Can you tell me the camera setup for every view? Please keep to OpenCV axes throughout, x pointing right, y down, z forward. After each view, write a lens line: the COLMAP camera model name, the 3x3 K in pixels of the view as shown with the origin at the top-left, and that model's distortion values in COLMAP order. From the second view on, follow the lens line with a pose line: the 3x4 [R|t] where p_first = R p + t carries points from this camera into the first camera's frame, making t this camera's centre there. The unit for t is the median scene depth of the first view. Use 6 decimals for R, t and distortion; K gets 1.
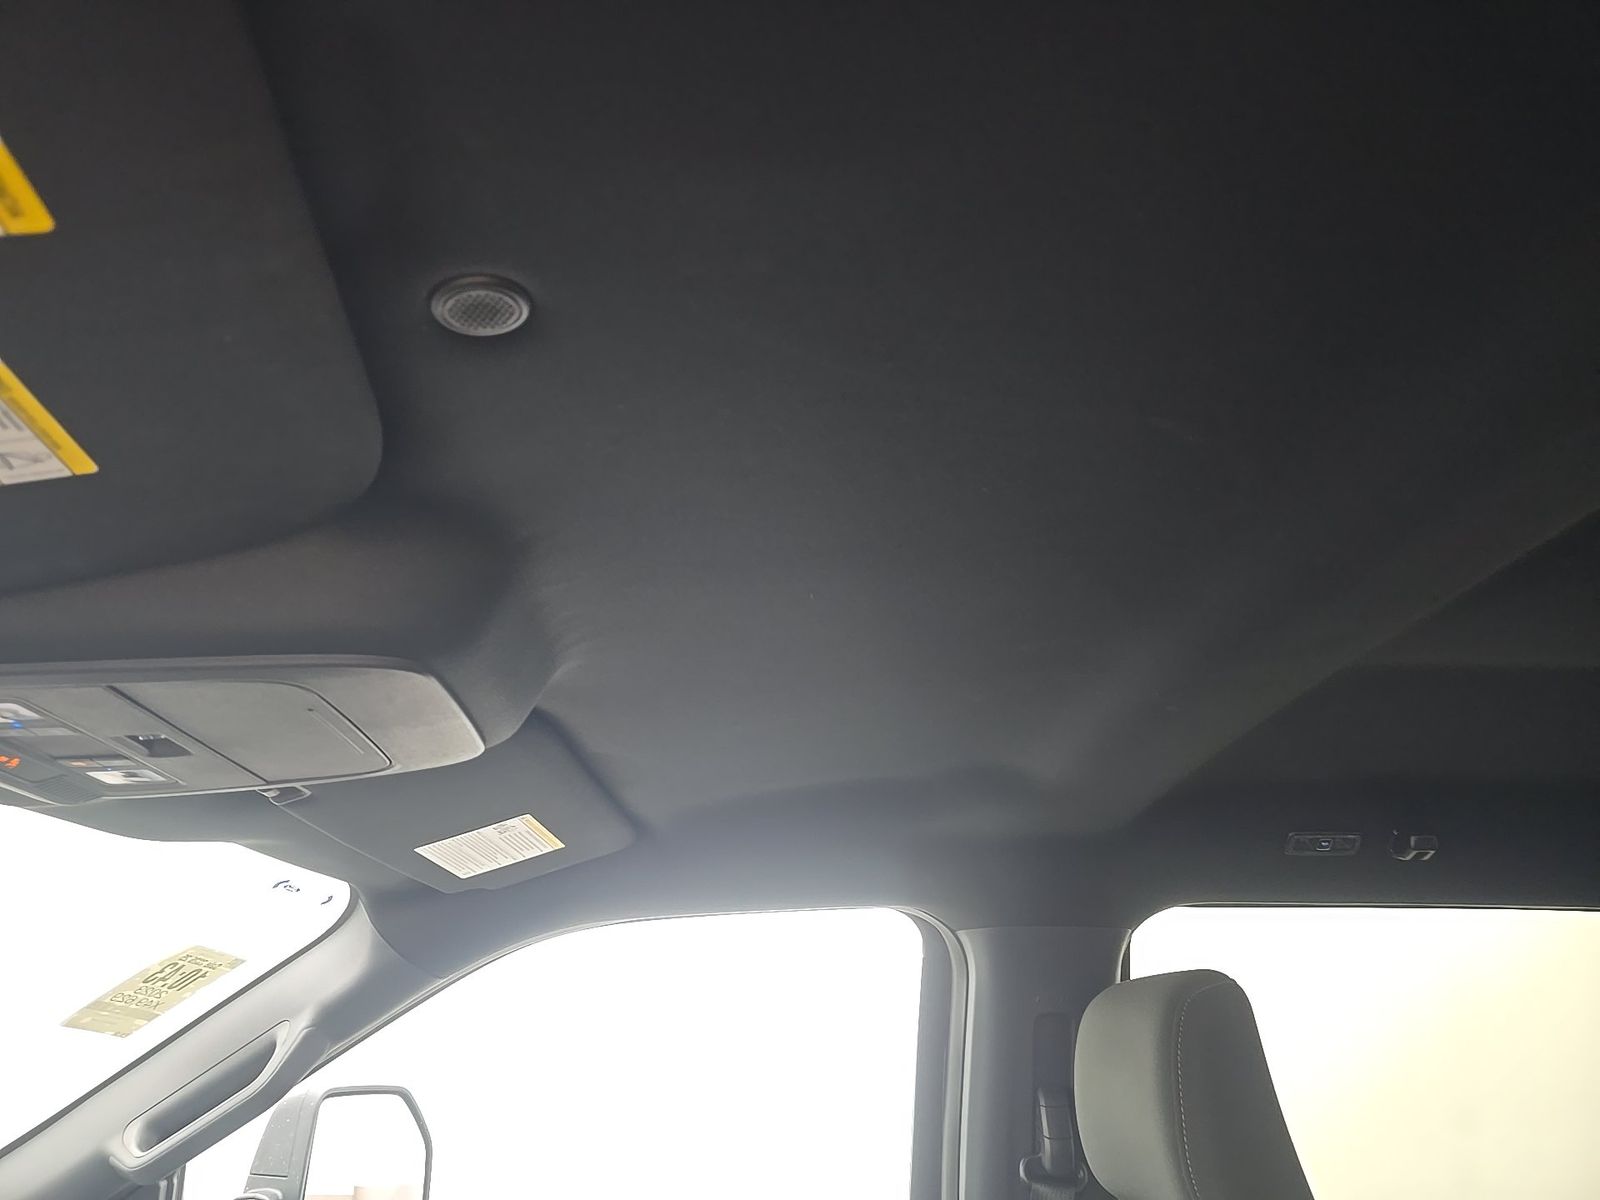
lens RADIAL K [[1089.8, 0, 795.1], [0, 1089.8, 603.5], [0, 0, 1]] dist [0.042711, -0.042865]
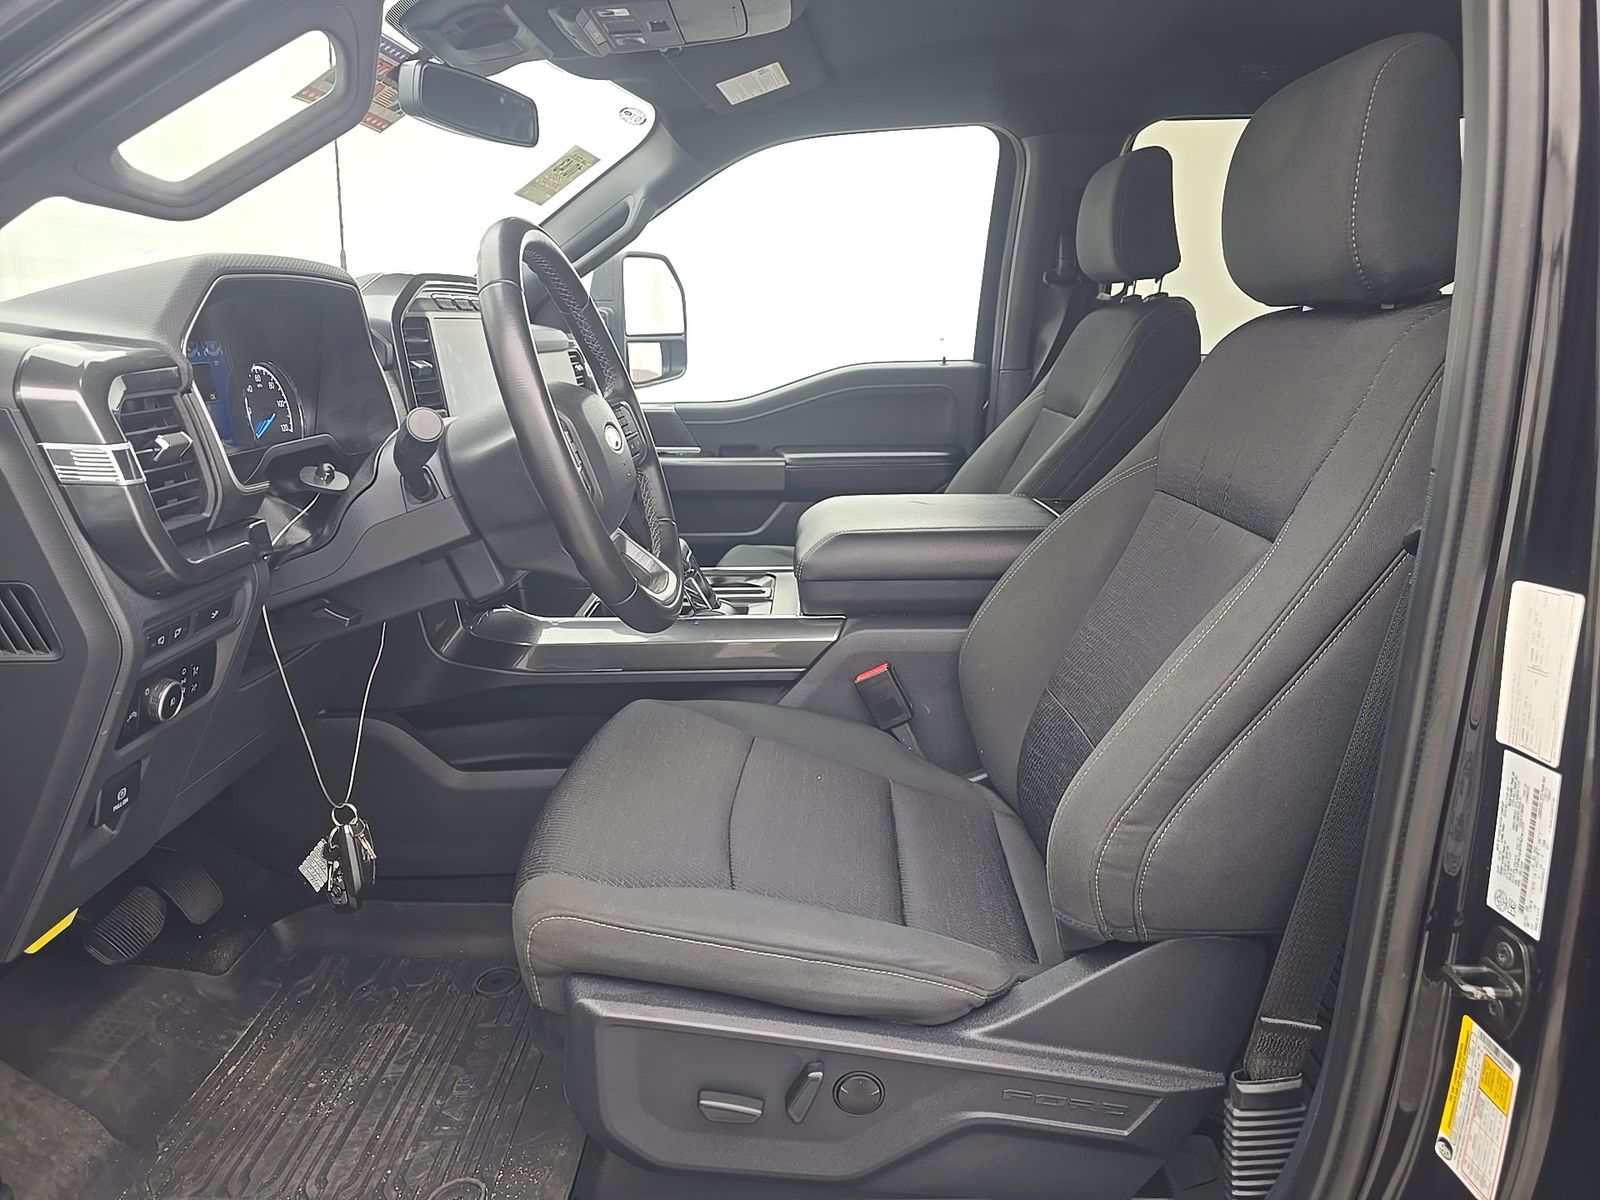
lens RADIAL K [[1136.2, 0, 800.0], [0, 1136.2, 600.0], [0, 0, 1]] dist [0.058081, -0.085366]
pose [[0.998595, 0.007341, -0.052479, -0.091055], [0.024088, 0.819225, 0.572966, -0.131523], [0.047198, -0.573425, 0.817898, -0.858691]]
